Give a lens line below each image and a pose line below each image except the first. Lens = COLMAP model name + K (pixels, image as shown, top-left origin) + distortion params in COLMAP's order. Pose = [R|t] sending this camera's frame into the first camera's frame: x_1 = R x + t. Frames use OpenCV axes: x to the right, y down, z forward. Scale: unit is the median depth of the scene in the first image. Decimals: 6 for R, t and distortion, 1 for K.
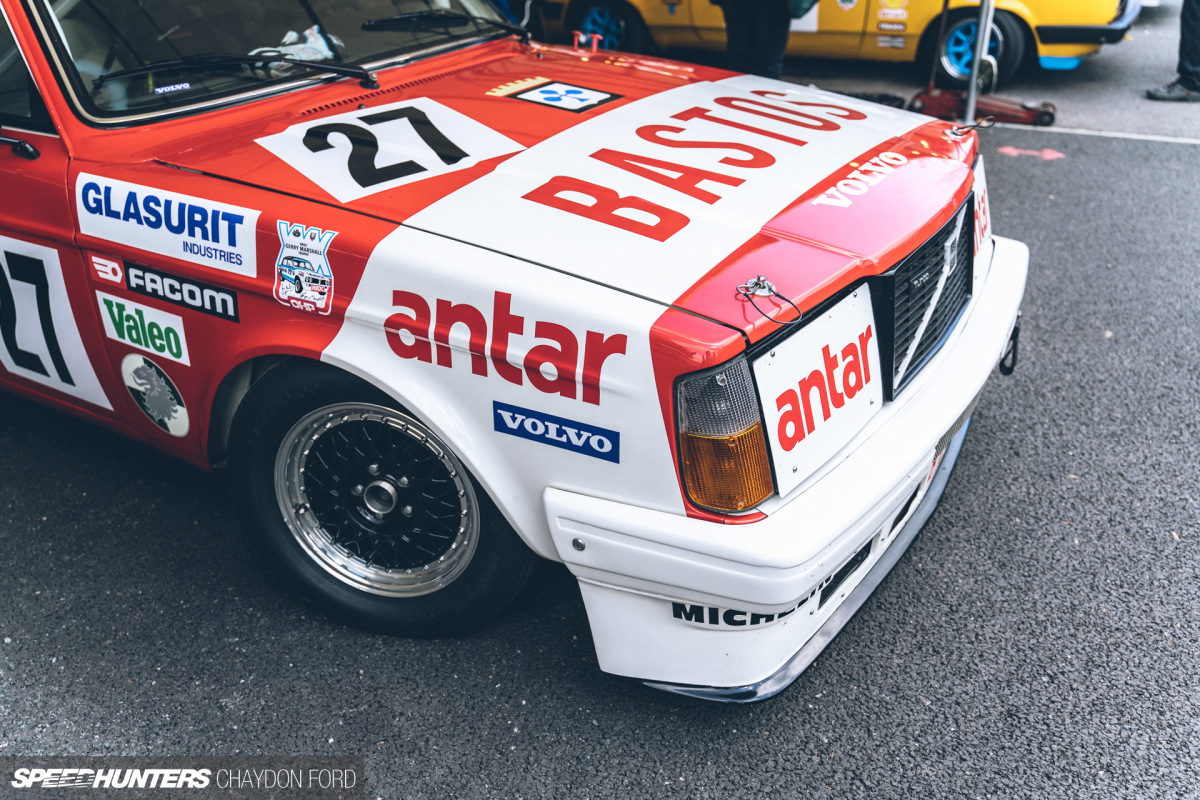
lens RADIAL K [[1050.5, 0, 599.8], [0, 1050.5, 403.2], [0, 0, 1]] dist [0.013544, -0.017310]
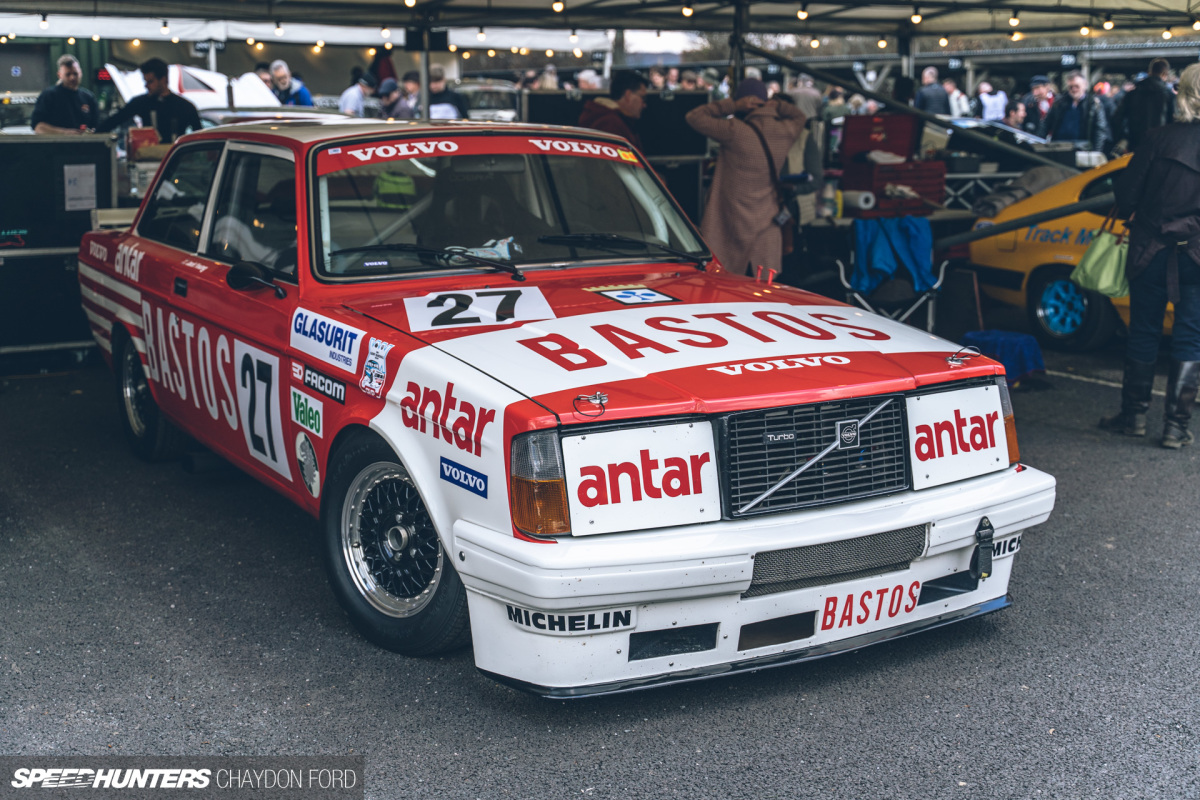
lens RADIAL K [[1578.0, 0, 600.5], [0, 1578.0, 398.9], [0, 0, 1]] dist [-0.025266, 0.000000]
pose [[0.884355, 0.115876, -0.452204, 1.045541], [-0.239558, 0.944073, -0.226578, 0.354062], [0.400659, 0.308704, 0.862655, -0.833003]]
